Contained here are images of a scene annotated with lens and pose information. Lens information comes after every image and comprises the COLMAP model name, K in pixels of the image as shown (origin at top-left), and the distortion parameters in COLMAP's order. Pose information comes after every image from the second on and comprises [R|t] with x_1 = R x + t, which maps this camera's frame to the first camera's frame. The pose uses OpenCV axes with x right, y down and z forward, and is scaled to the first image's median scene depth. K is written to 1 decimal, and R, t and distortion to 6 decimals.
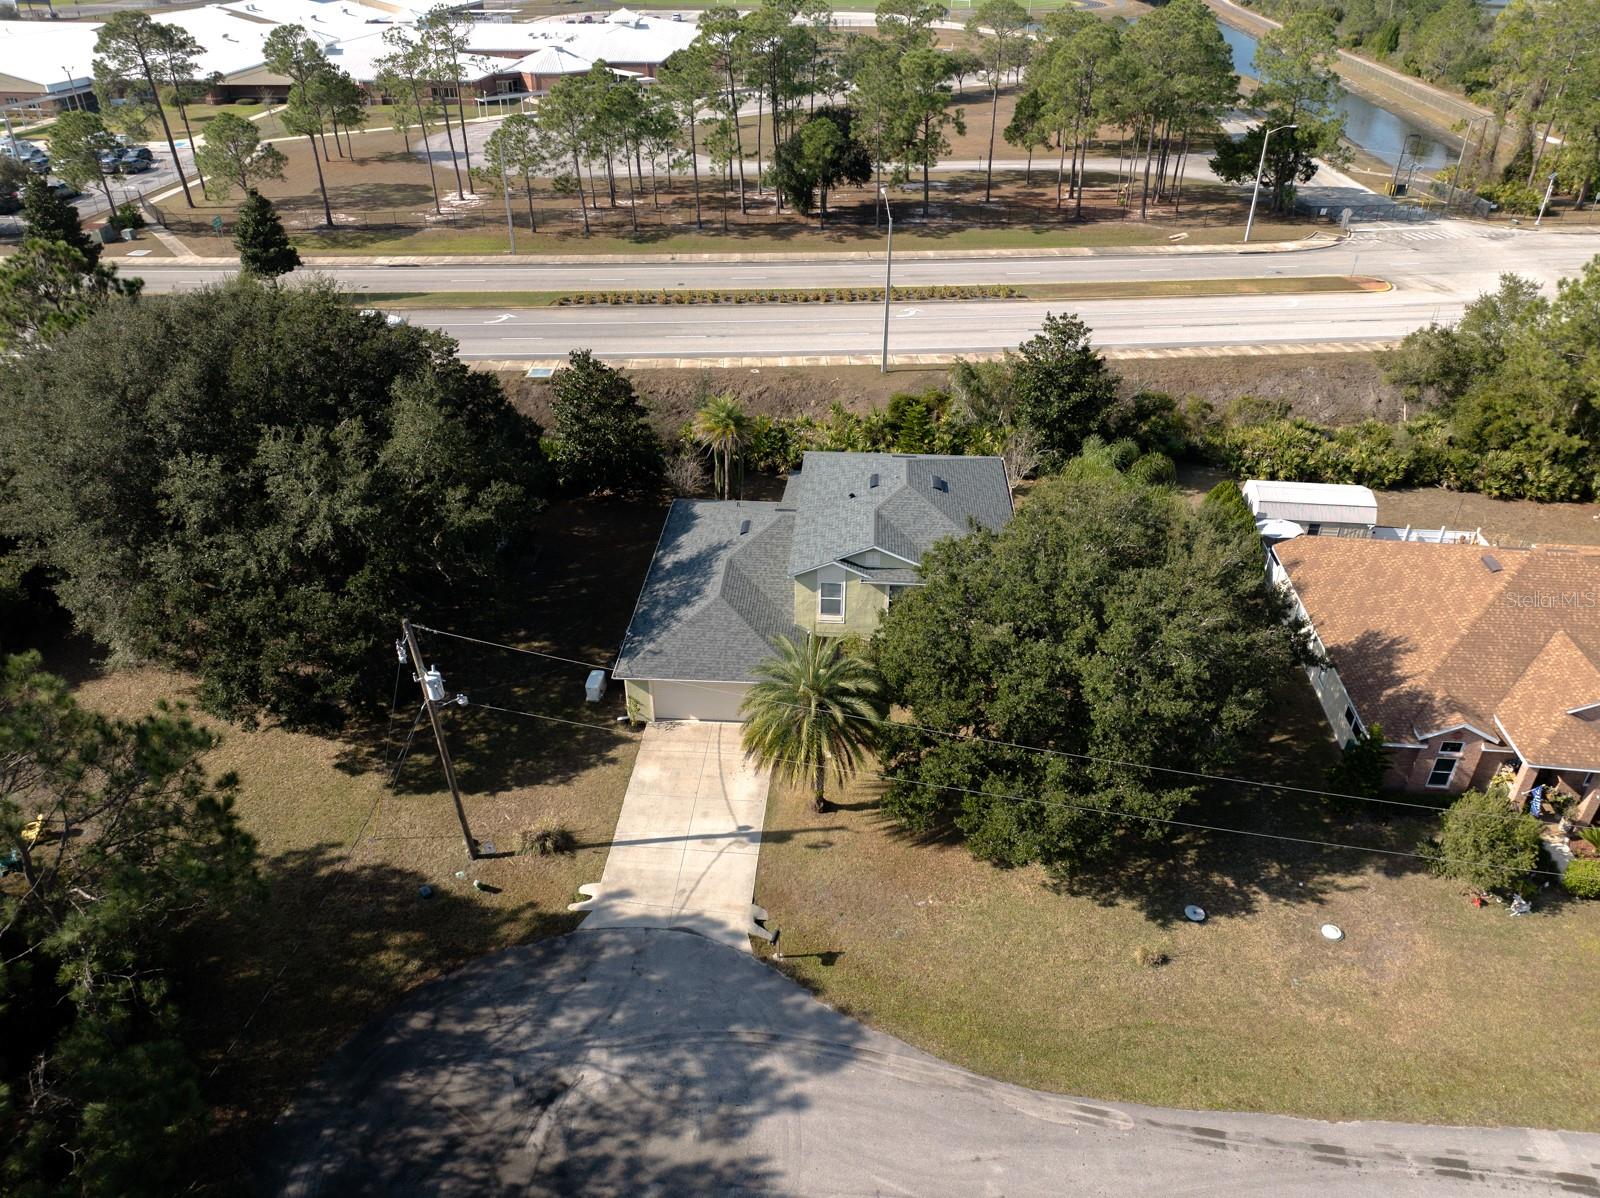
lens RADIAL K [[1128.3, 0, 813.6], [0, 1128.3, 593.4], [0, 0, 1]] dist [-0.040816, 0.011705]
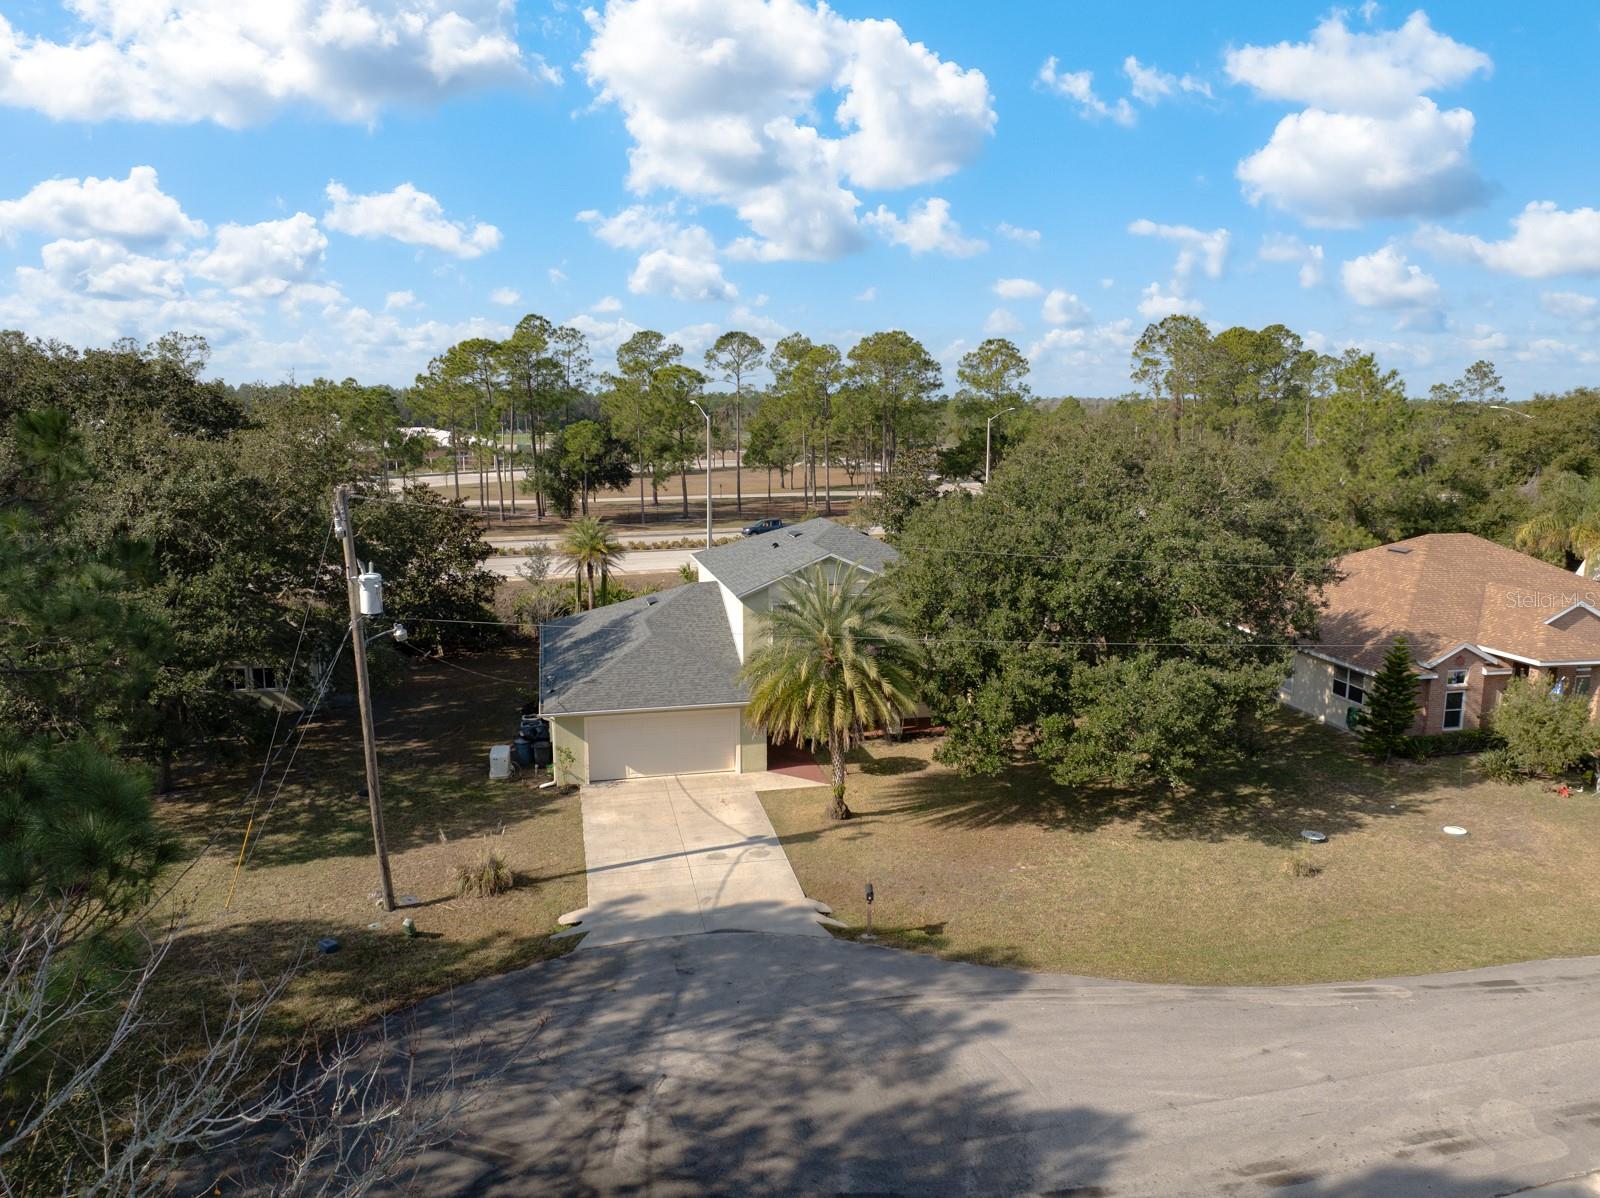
lens RADIAL K [[1128.3, 0, 804.1], [0, 1128.3, 620.8], [0, 0, 1]] dist [-0.040816, 0.011705]
pose [[0.960449, -0.054238, 0.273124, -0.221027], [0.150128, 0.926945, -0.343852, 0.323723], [-0.234521, 0.371256, 0.898426, 0.232078]]
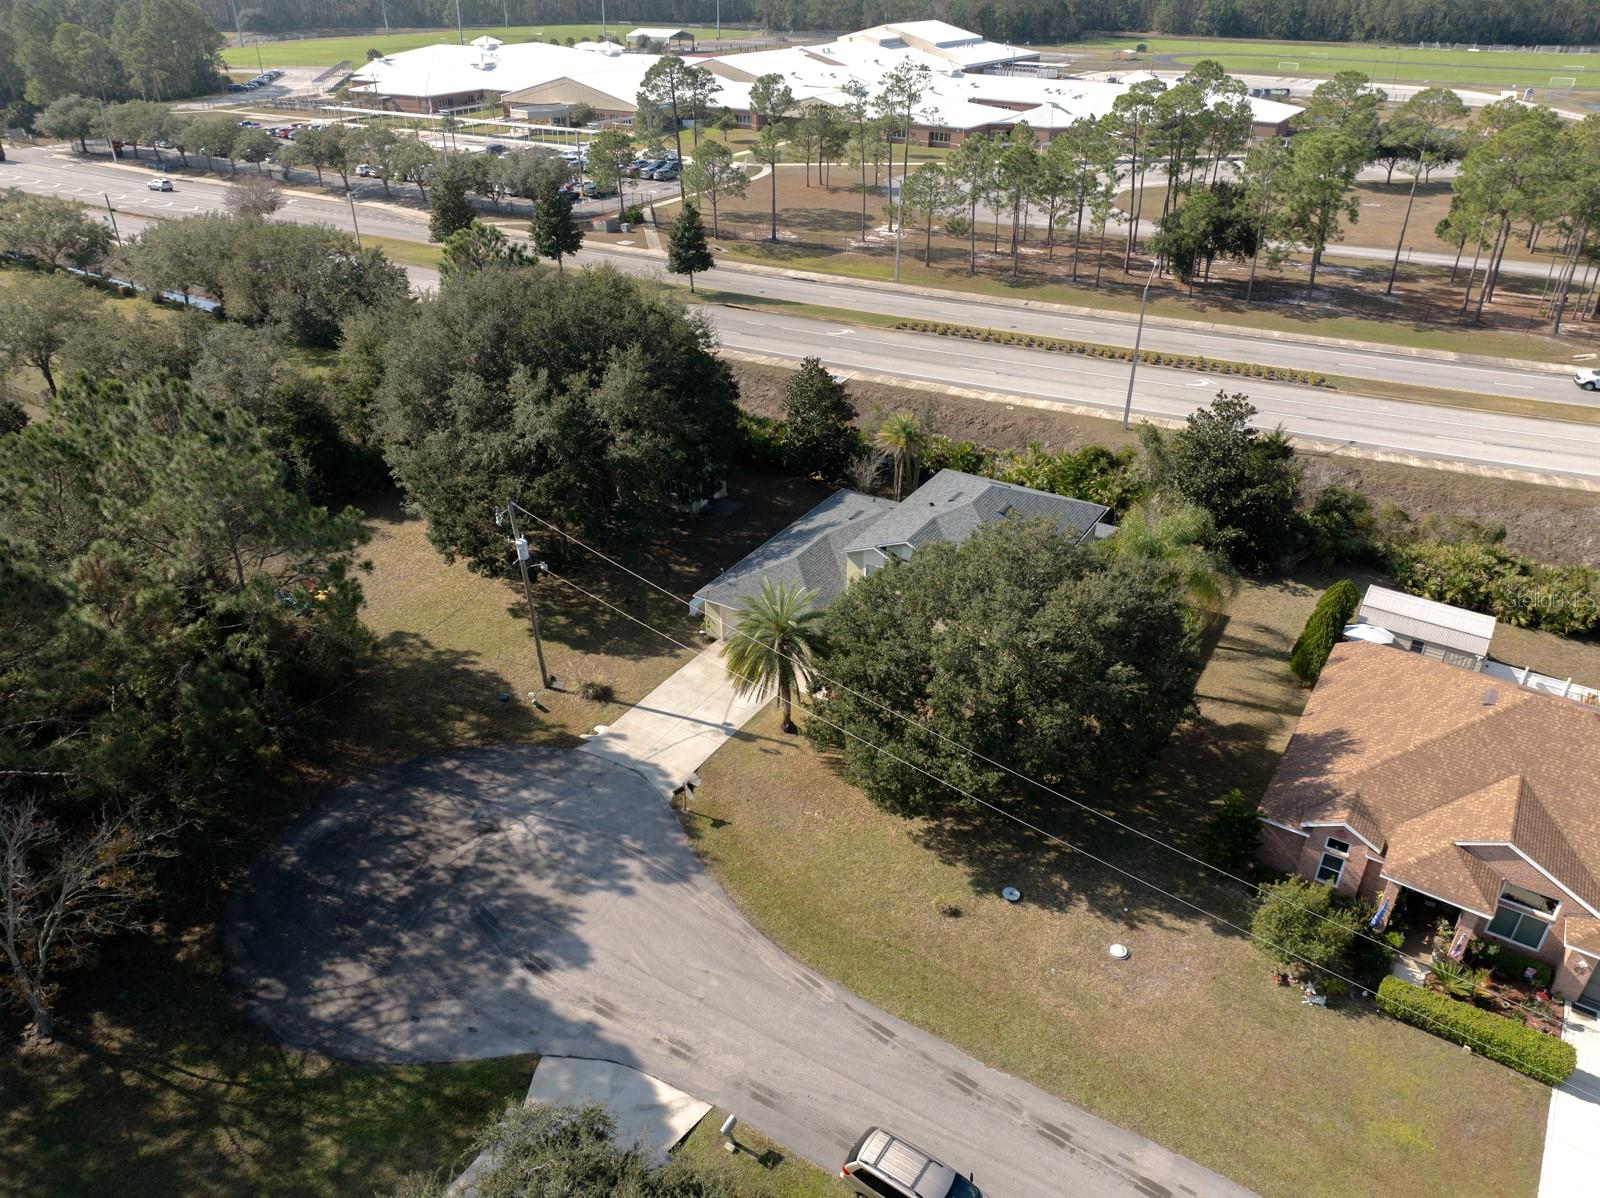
lens RADIAL K [[1128.3, 0, 806.5], [0, 1128.3, 594.3], [0, 0, 1]] dist [-0.040816, 0.011705]
pose [[0.880862, 0.234877, -0.410993, 0.485060], [-0.248998, 0.968304, 0.019707, 0.016246], [0.402594, 0.084977, 0.911426, -0.138254]]
